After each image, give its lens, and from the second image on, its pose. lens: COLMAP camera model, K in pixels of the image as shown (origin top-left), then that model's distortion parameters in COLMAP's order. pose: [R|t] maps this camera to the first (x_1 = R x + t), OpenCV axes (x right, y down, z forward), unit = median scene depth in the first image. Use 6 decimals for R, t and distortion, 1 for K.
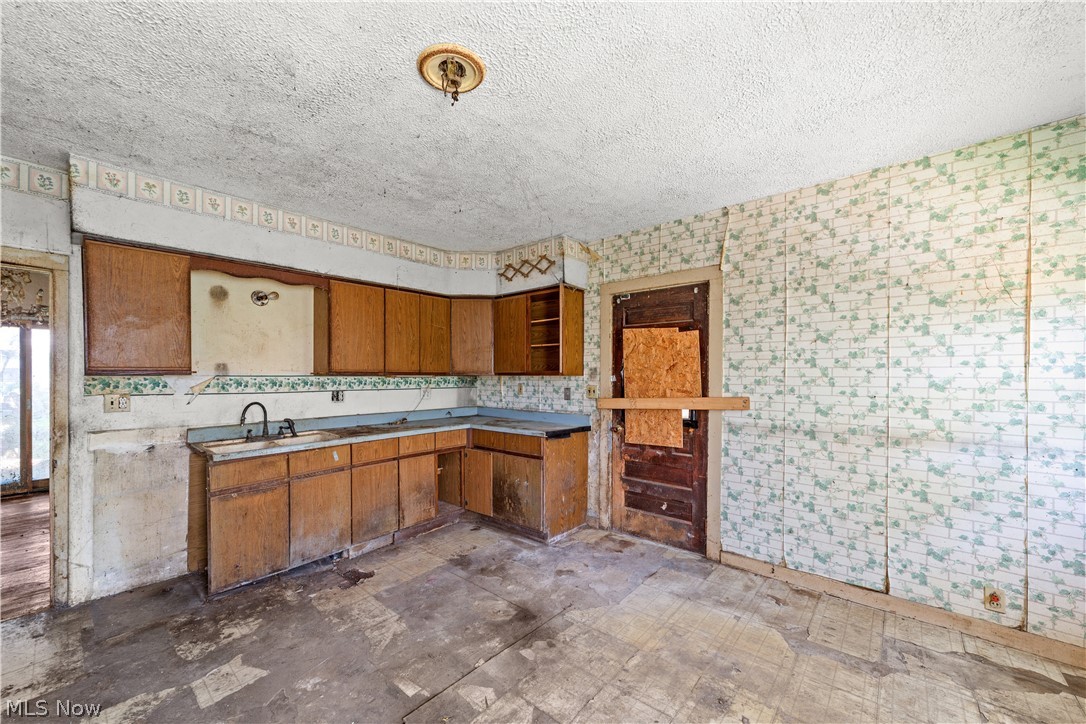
lens RADIAL K [[427.6, 0, 537.5], [0, 427.6, 375.9], [0, 0, 1]] dist [-0.020042, 0.009097]
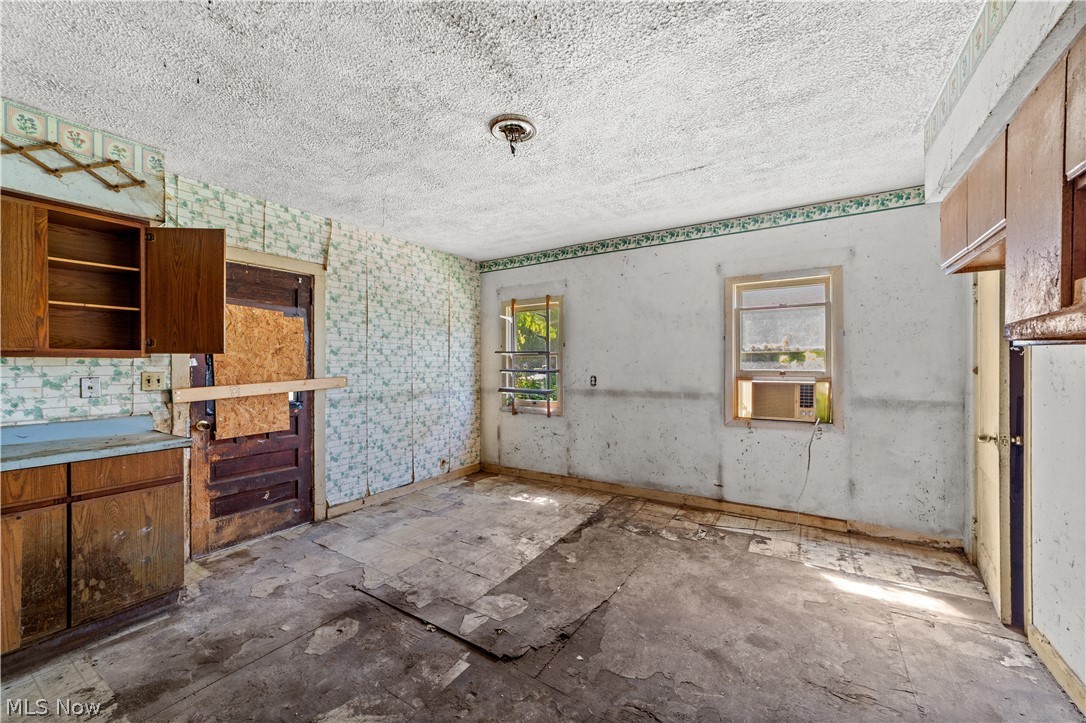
lens RADIAL K [[413.9, 0, 543.0], [0, 413.9, 361.5], [0, 0, 1]] dist [0.000237, 0.000148]
pose [[-0.148697, 0.004785, 0.988871, -0.792245], [0.001017, 0.999989, -0.004686, 0.010467], [-0.988882, 0.000309, -0.148700, 0.577364]]
